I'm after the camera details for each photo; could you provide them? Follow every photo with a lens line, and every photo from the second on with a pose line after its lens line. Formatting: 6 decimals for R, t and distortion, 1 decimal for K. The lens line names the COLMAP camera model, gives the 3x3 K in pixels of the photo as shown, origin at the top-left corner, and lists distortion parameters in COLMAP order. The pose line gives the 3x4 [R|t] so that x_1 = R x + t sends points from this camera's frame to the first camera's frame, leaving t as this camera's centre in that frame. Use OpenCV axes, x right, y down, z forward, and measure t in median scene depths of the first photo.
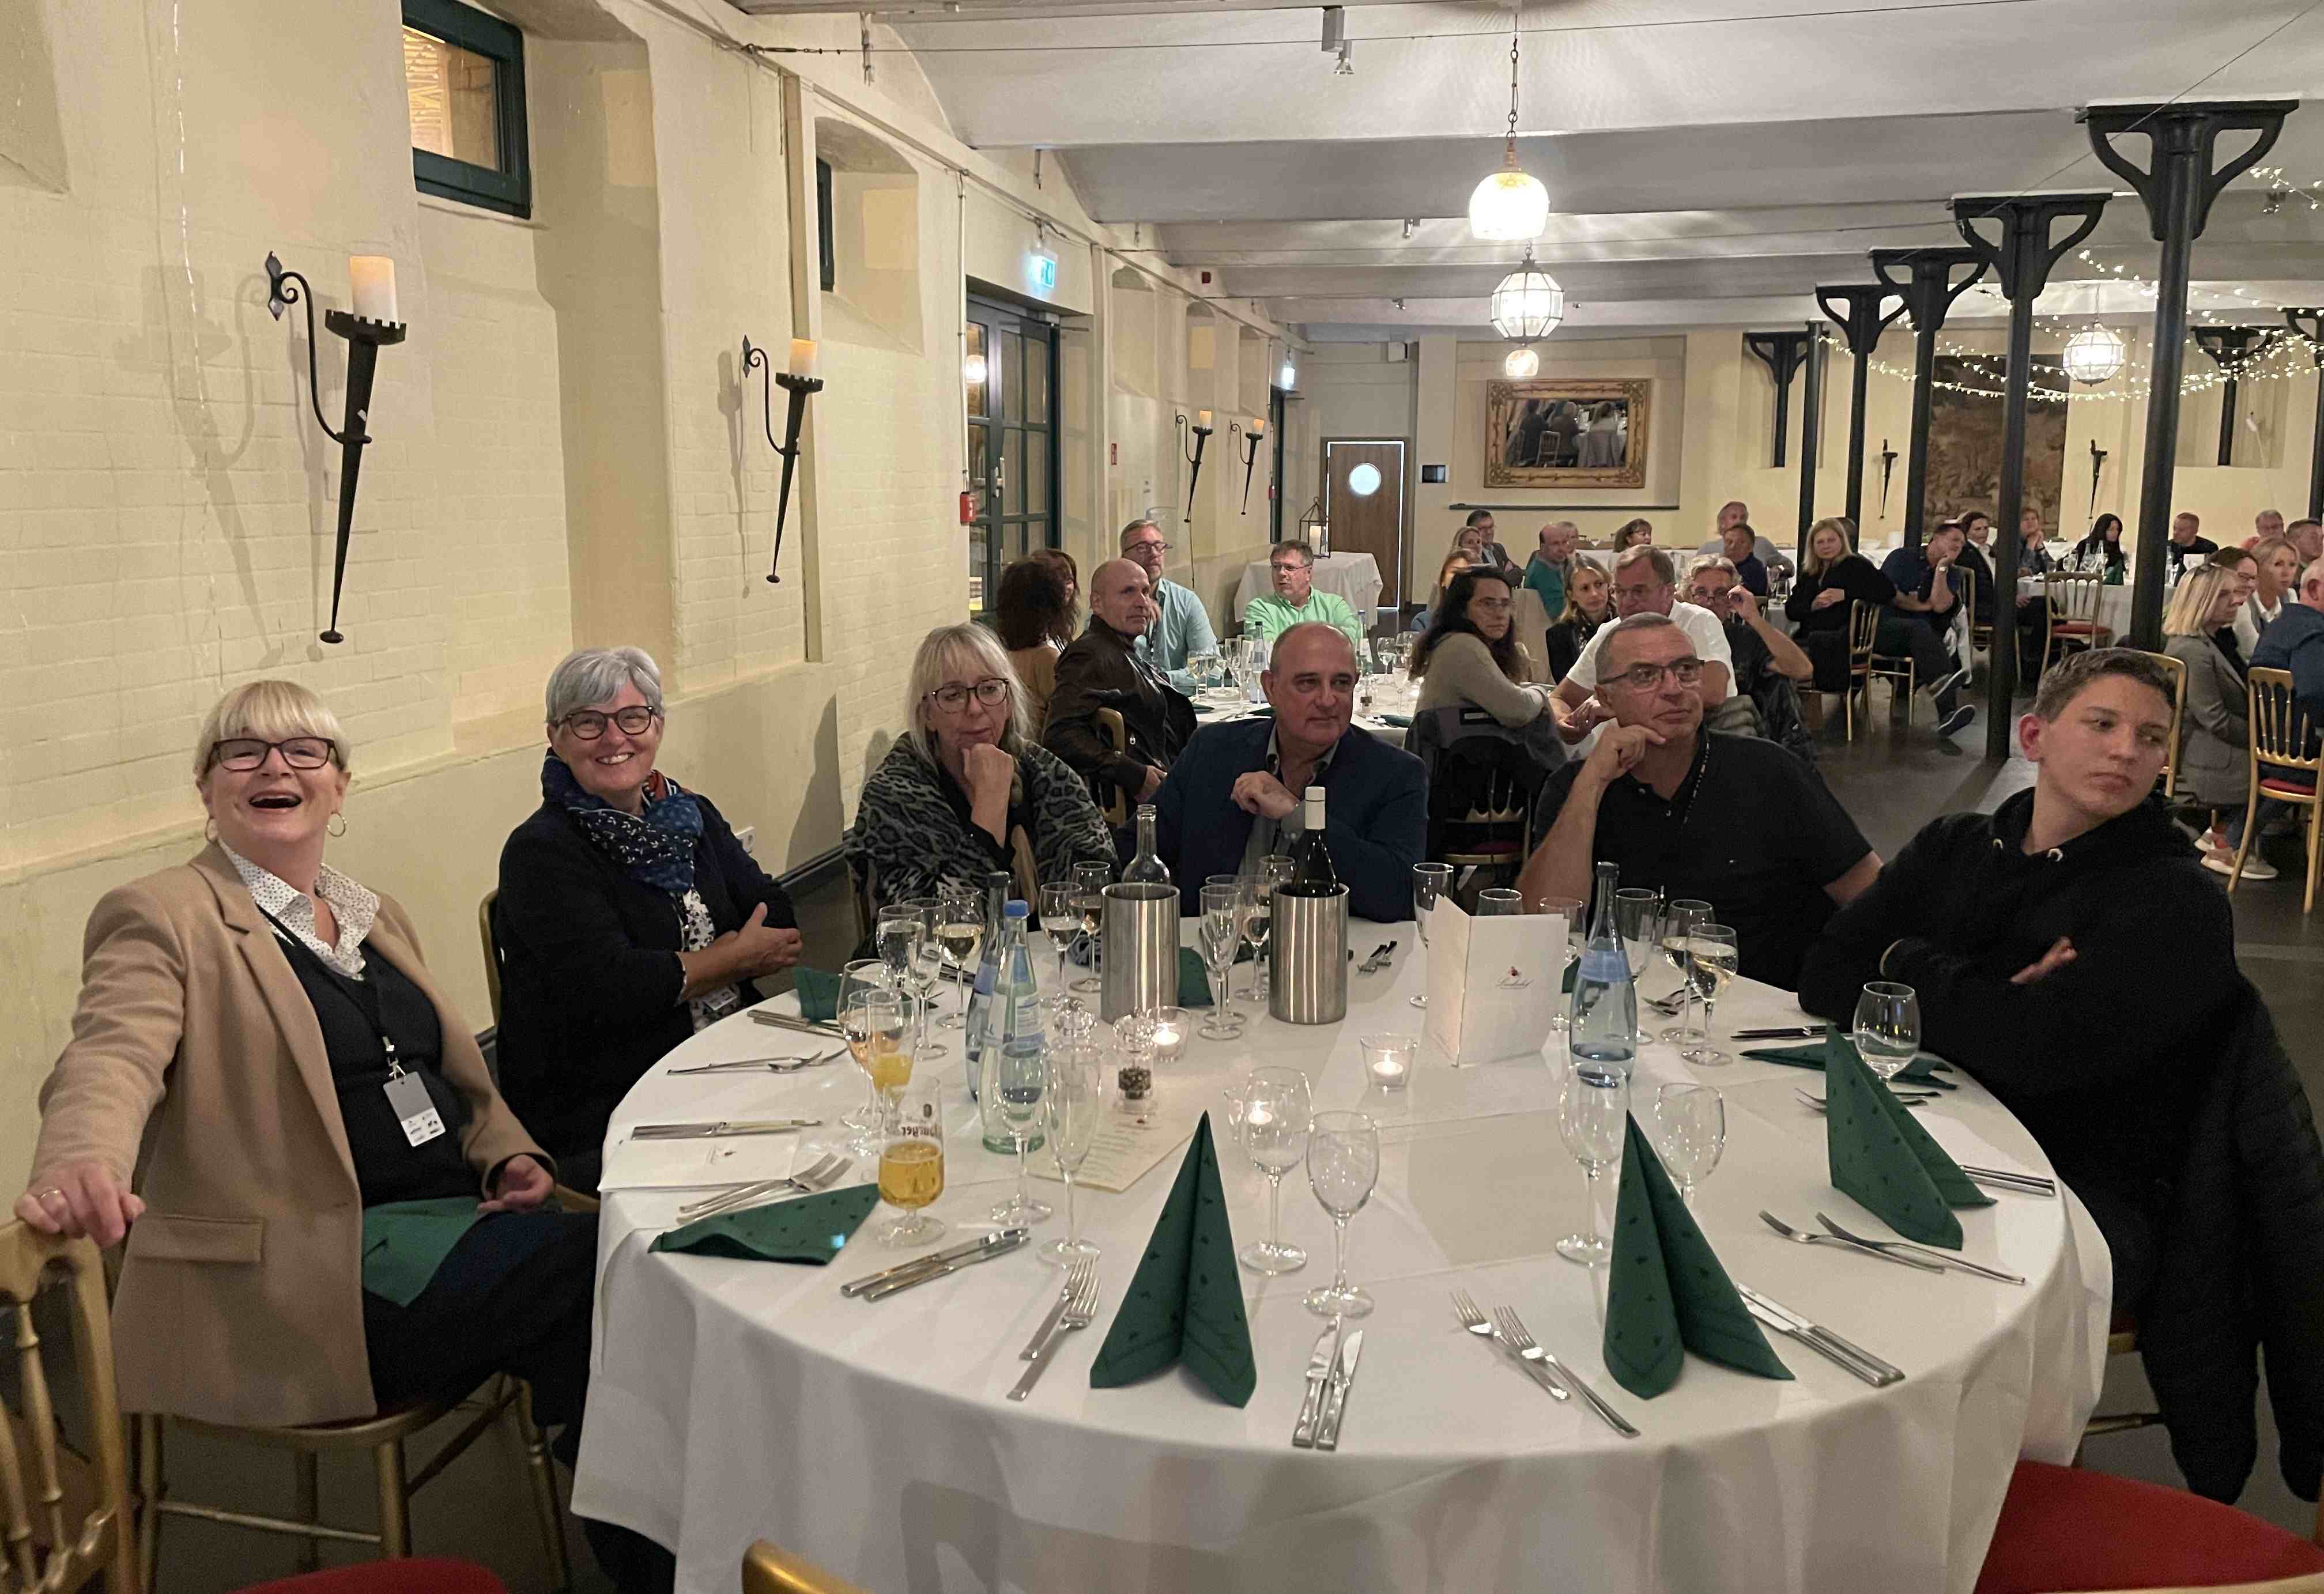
lens RADIAL K [[1822.2, 0, 1162.0], [0, 1822.2, 797.0], [0, 0, 1]] dist [-0.001256, -0.002421]
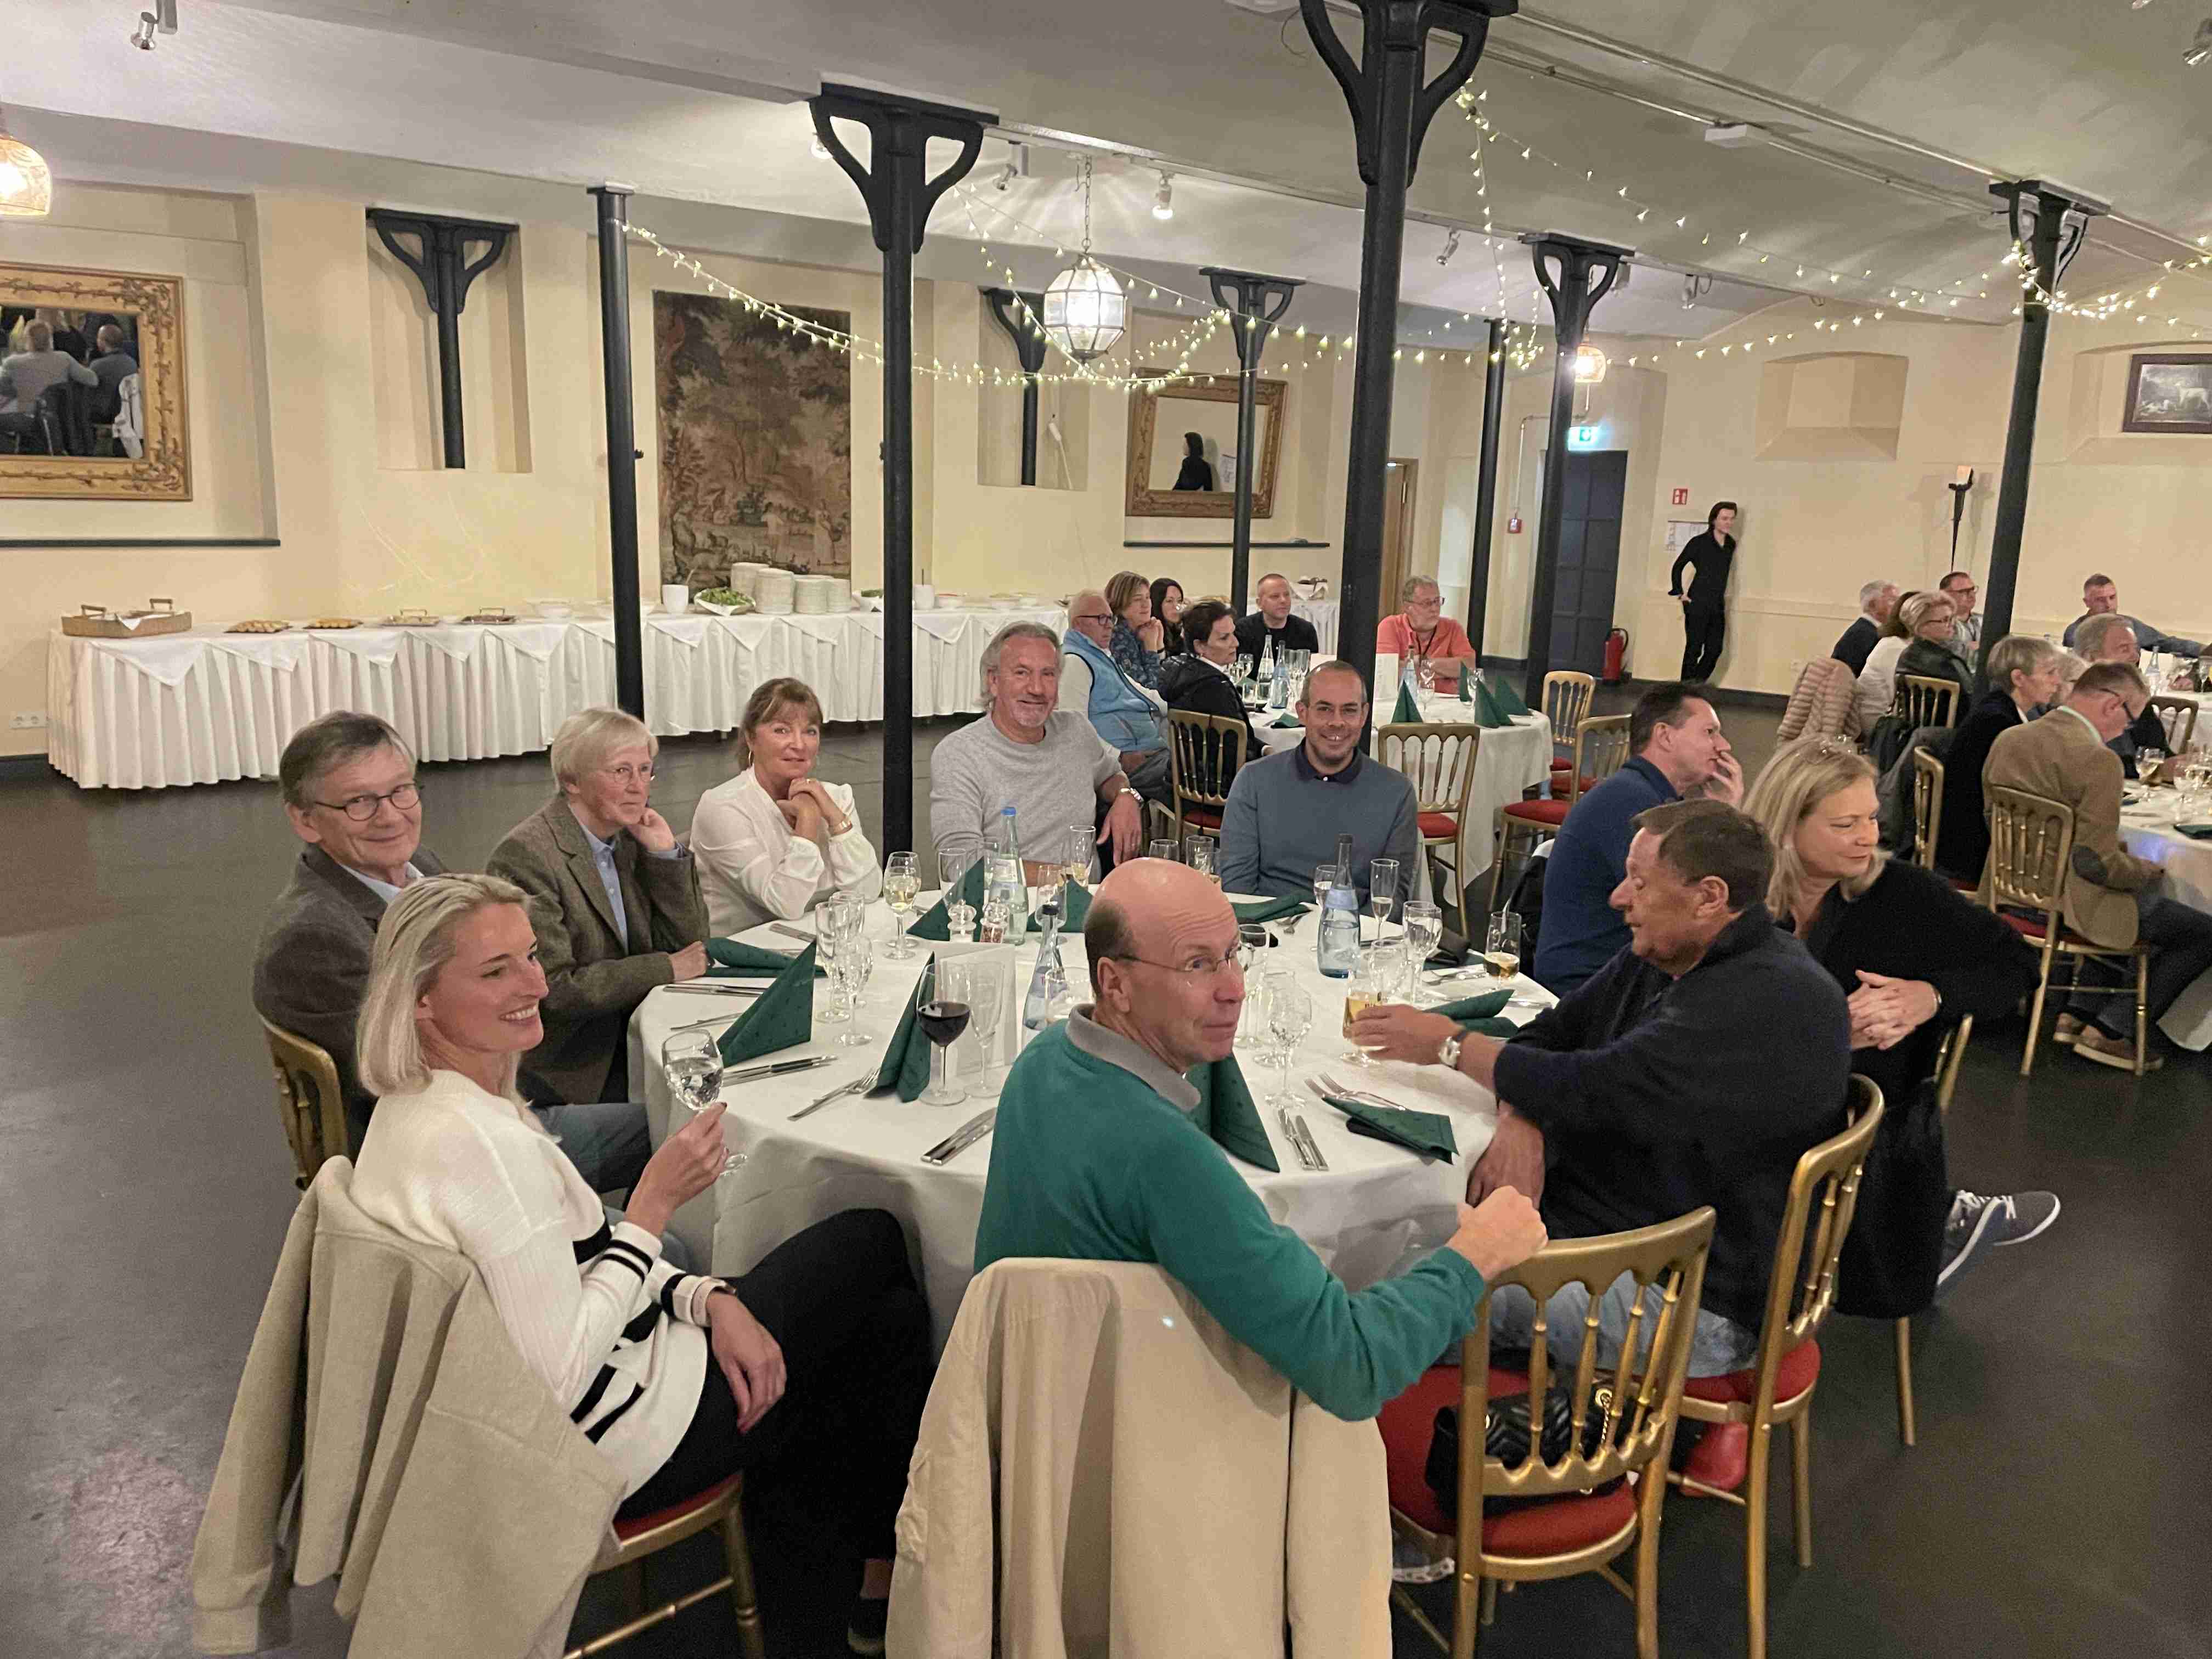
lens RADIAL K [[1643.1, 0, 1106.0], [0, 1643.1, 829.5], [0, 0, 1]] dist [0.078967, -0.120251]
pose [[0.597408, -0.145598, 0.788610, 0.043170], [0.106764, 0.989067, 0.101728, -0.103724], [-0.794799, 0.023422, 0.606421, 0.544787]]
